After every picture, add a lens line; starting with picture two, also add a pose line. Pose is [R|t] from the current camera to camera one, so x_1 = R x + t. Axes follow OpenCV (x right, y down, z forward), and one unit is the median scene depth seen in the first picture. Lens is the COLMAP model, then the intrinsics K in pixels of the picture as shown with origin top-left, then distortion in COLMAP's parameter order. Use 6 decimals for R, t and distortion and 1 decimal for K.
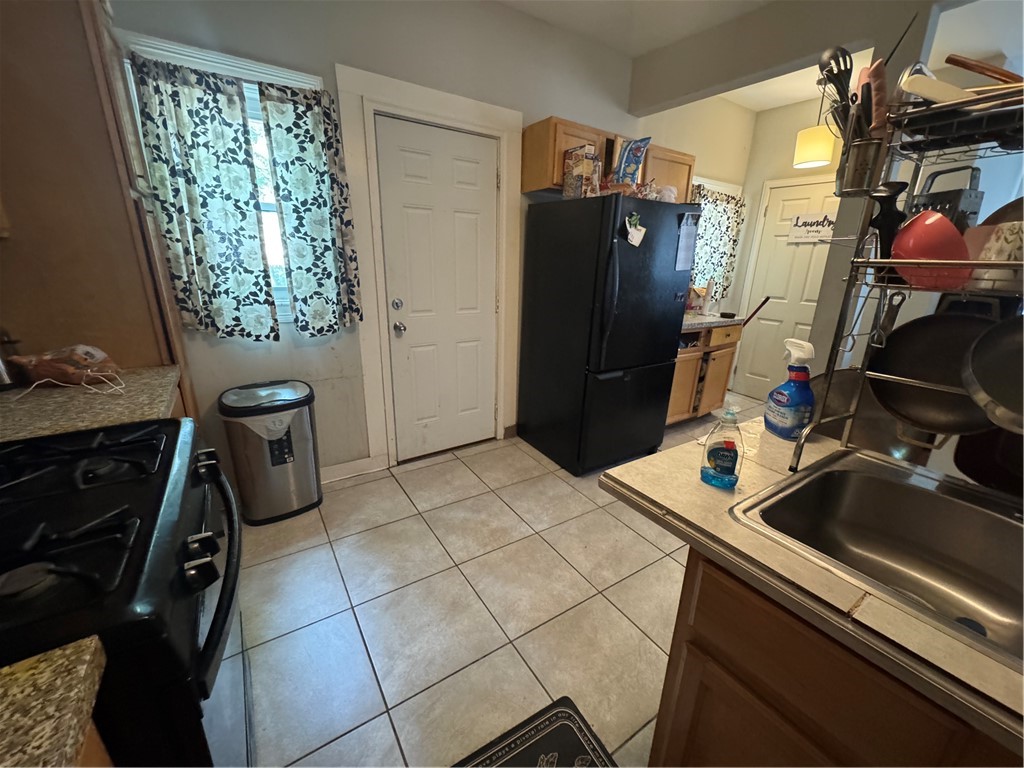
lens RADIAL K [[411.4, 0, 514.3], [0, 411.4, 383.1], [0, 0, 1]] dist [-0.002539, 0.000280]
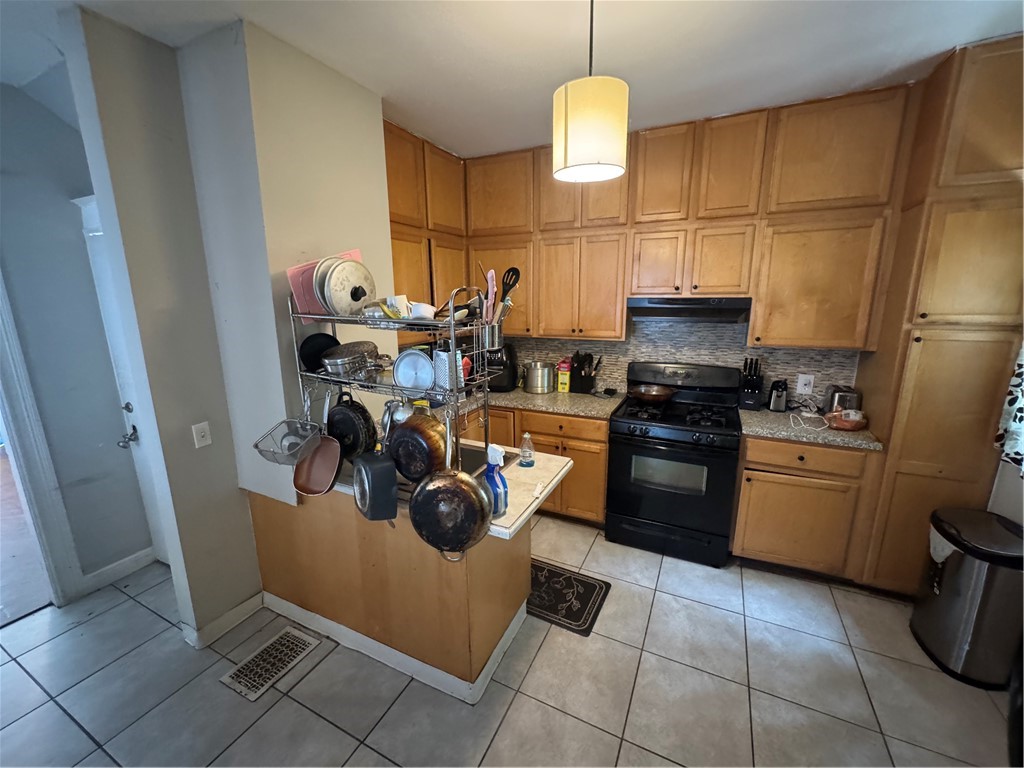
lens RADIAL K [[411.4, 0, 514.4], [0, 411.4, 383.1], [0, 0, 1]] dist [-0.002539, 0.000280]
pose [[-0.864126, 0.088198, -0.495487, 0.734330], [-0.162317, 0.883073, 0.440268, -0.511957], [0.476382, 0.460873, -0.748770, 1.109433]]
